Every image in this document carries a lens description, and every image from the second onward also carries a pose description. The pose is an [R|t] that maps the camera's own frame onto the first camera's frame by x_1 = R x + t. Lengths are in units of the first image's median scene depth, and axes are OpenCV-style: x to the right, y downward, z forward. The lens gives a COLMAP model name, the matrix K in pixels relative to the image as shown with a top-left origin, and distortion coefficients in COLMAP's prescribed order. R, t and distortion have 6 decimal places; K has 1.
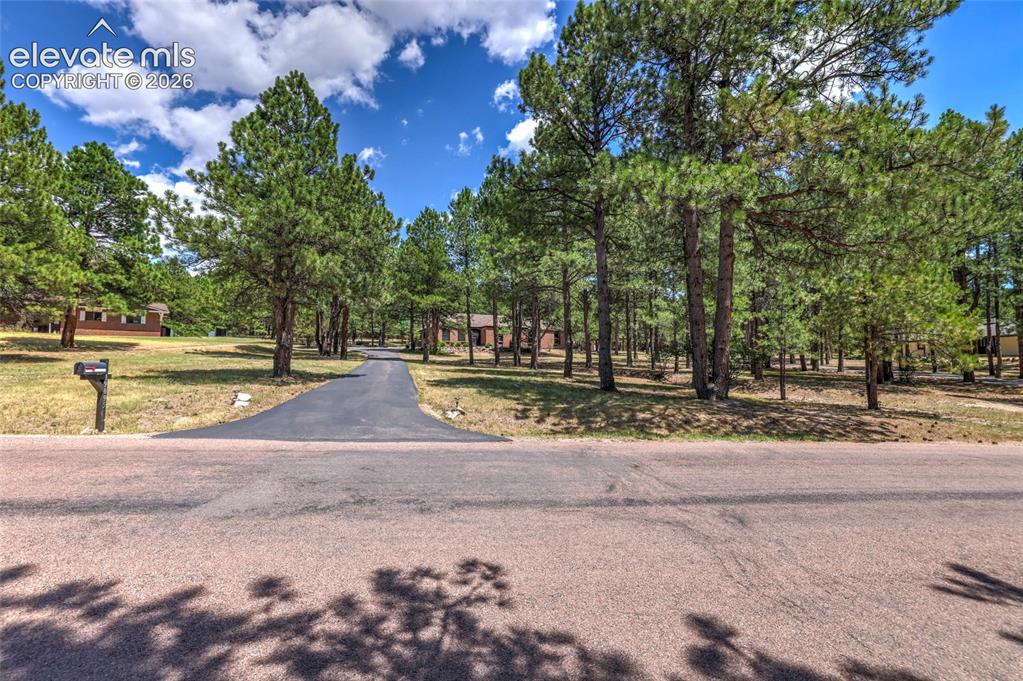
lens RADIAL K [[438.9, 0, 511.5], [0, 438.9, 340.5], [0, 0, 1]] dist [-0.065136, 0.024283]
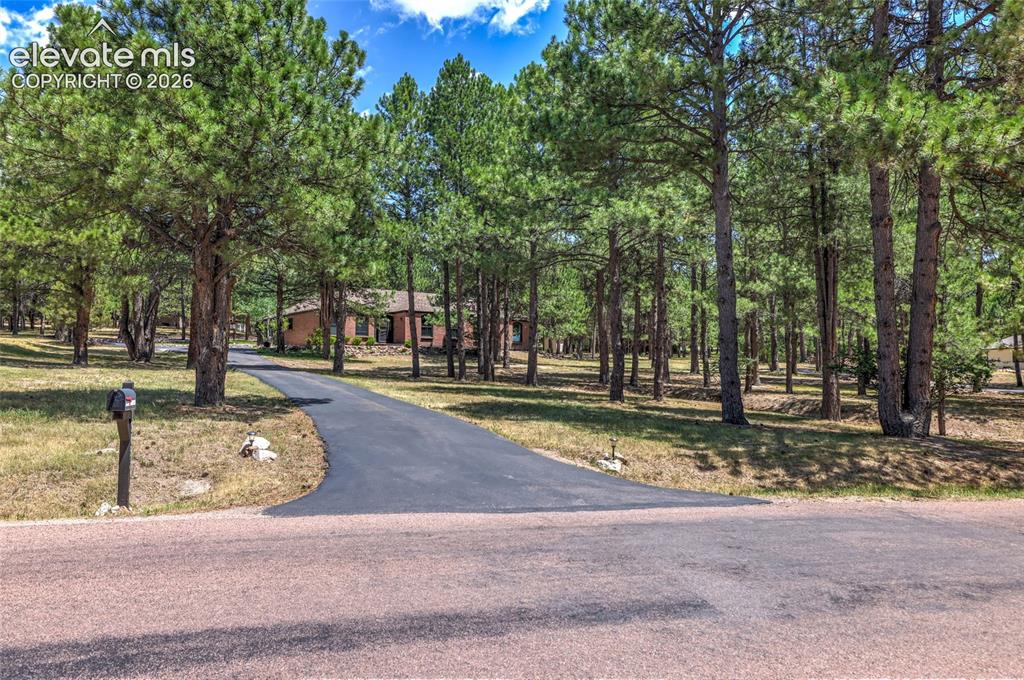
lens RADIAL K [[749.6, 0, 510.0], [0, 749.6, 336.3], [0, 0, 1]] dist [0.012073, 0.005594]
pose [[0.986446, 0.014062, 0.163483, -0.335895], [-0.014879, 0.999882, 0.003771, -0.016955], [-0.163411, -0.006153, 0.986539, -0.051352]]
